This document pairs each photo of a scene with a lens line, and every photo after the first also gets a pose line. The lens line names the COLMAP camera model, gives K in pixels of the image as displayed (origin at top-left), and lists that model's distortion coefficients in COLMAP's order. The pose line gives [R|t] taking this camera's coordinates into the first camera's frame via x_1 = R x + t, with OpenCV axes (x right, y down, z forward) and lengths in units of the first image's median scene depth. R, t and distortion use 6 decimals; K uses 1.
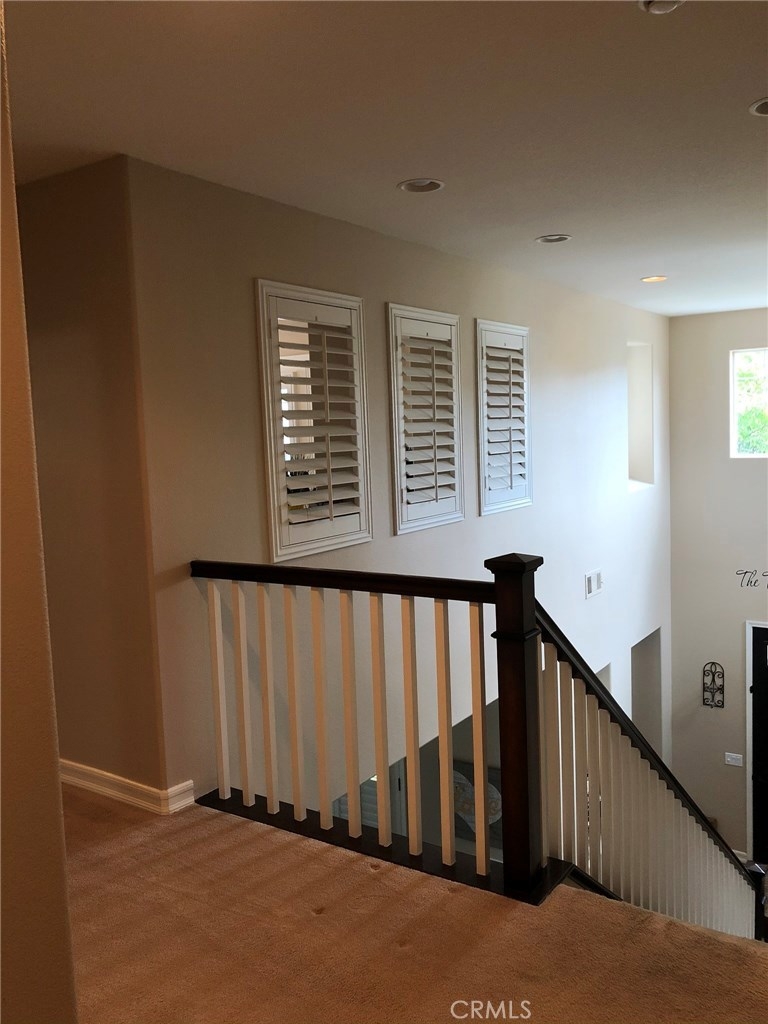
lens RADIAL K [[832.9, 0, 384.9], [0, 832.9, 505.5], [0, 0, 1]] dist [0.117026, -0.255484]
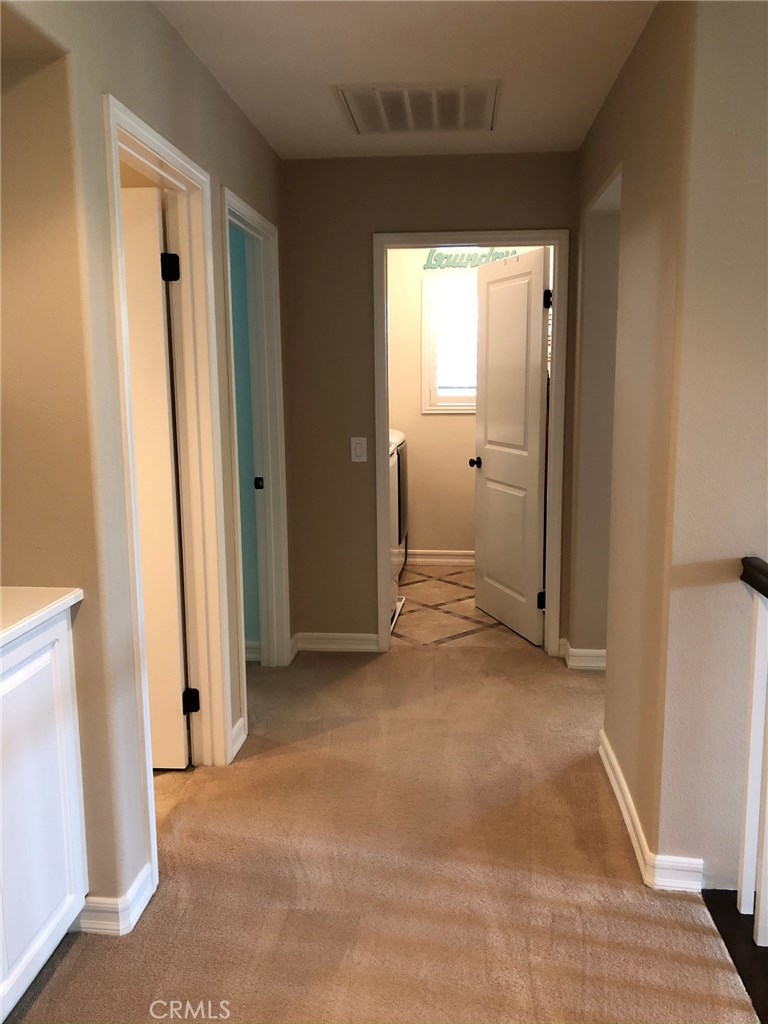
lens RADIAL K [[845.7, 0, 384.0], [0, 845.7, 512.0], [0, 0, 1]] dist [0.042226, 0.001291]
pose [[0.494579, 0.174705, -0.851393, 0.207450], [-0.089557, 0.984619, 0.150018, -0.047055], [0.864507, 0.002052, 0.502617, 0.426918]]
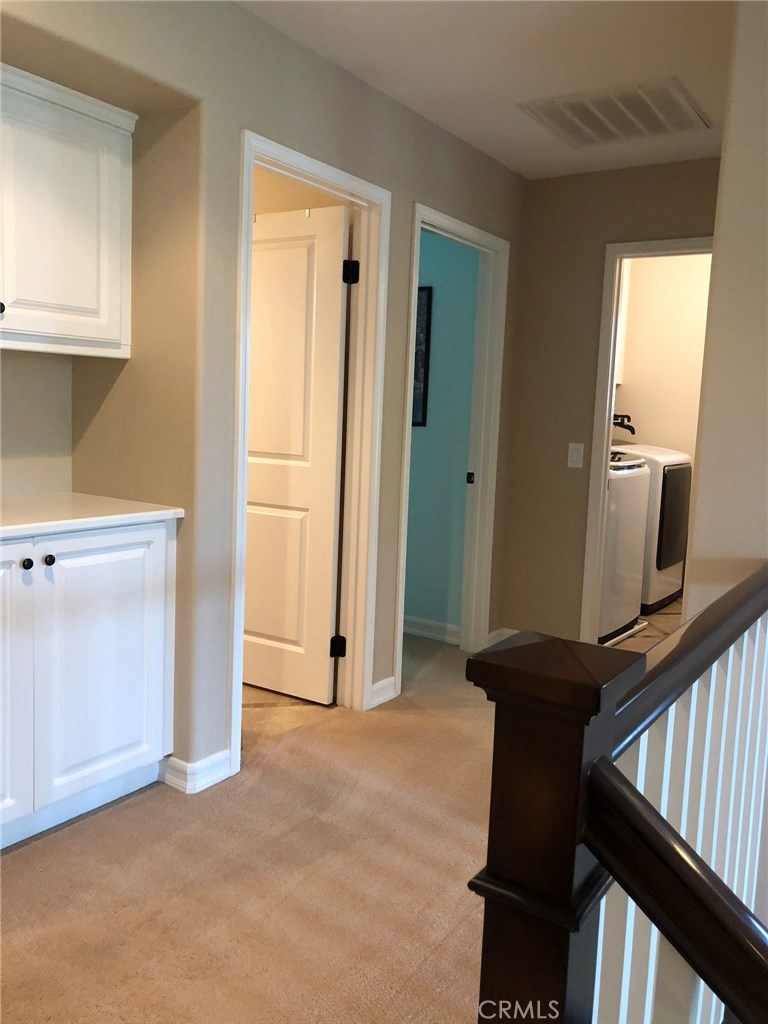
lens RADIAL K [[832.9, 0, 384.9], [0, 832.9, 505.5], [0, 0, 1]] dist [0.117026, -0.255484]
pose [[0.009084, 0.151355, -0.988438, 0.368056], [-0.129507, 0.980331, 0.148924, -0.021937], [0.991537, 0.126657, 0.028507, 0.731942]]
